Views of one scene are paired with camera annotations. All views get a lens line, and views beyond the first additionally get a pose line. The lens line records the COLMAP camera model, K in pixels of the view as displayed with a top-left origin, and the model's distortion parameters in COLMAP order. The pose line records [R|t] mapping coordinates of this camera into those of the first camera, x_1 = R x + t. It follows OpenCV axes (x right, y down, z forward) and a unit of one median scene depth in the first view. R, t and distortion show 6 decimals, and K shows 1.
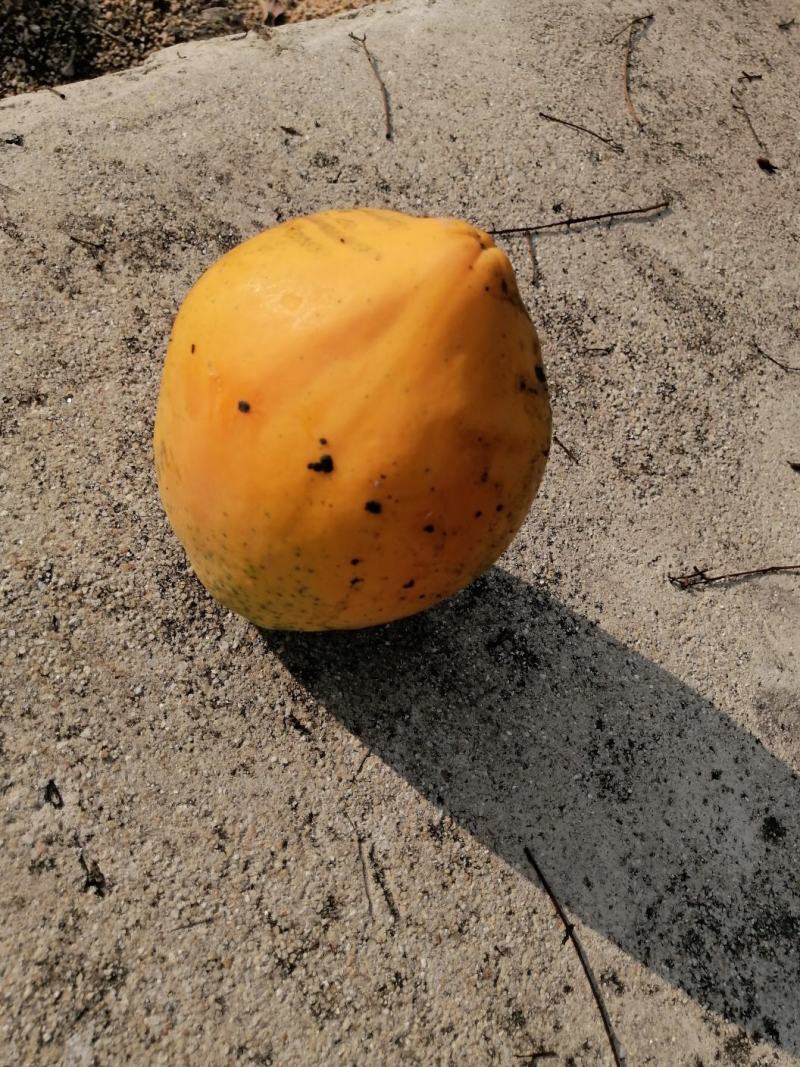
lens RADIAL K [[858.5, 0, 400.0], [0, 858.5, 533.5], [0, 0, 1]] dist [-0.041257, 0.052645]
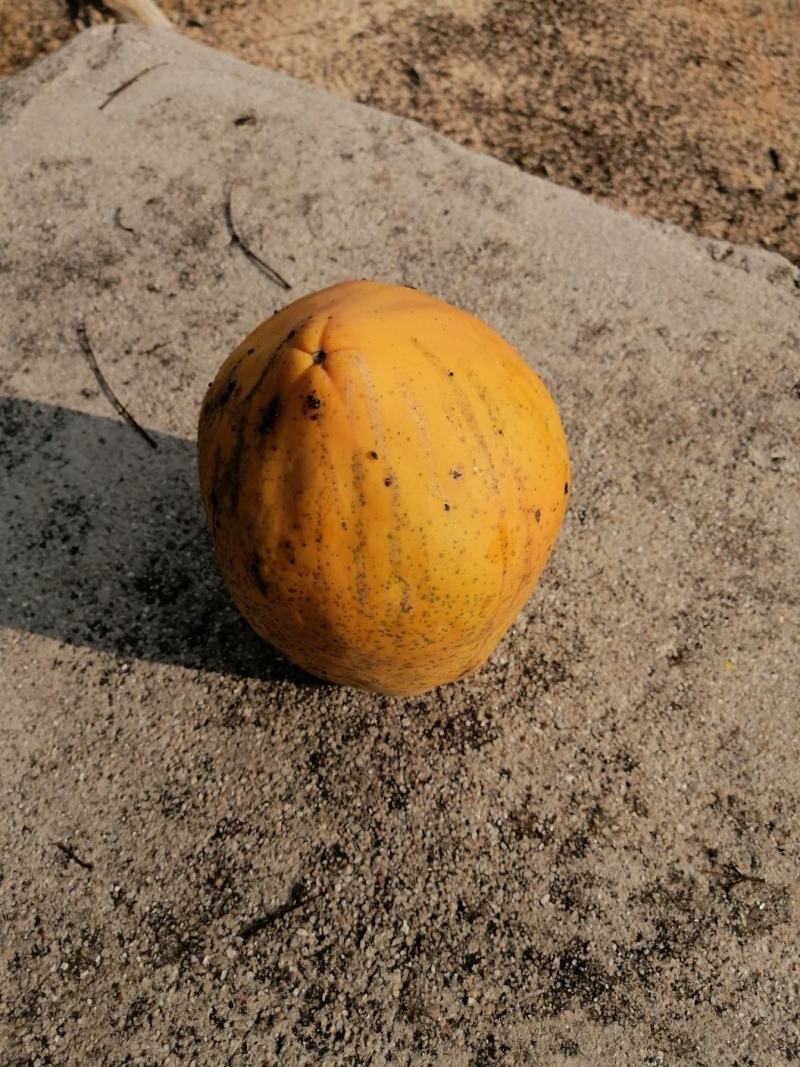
lens RADIAL K [[863.7, 0, 403.4], [0, 863.7, 542.7], [0, 0, 1]] dist [-0.059799, 0.081948]
pose [[-0.945884, -0.000566, -0.324505, 0.216932], [-0.281895, -0.493920, 0.822544, -0.867401], [-0.160745, 0.869507, 0.467032, 0.476541]]
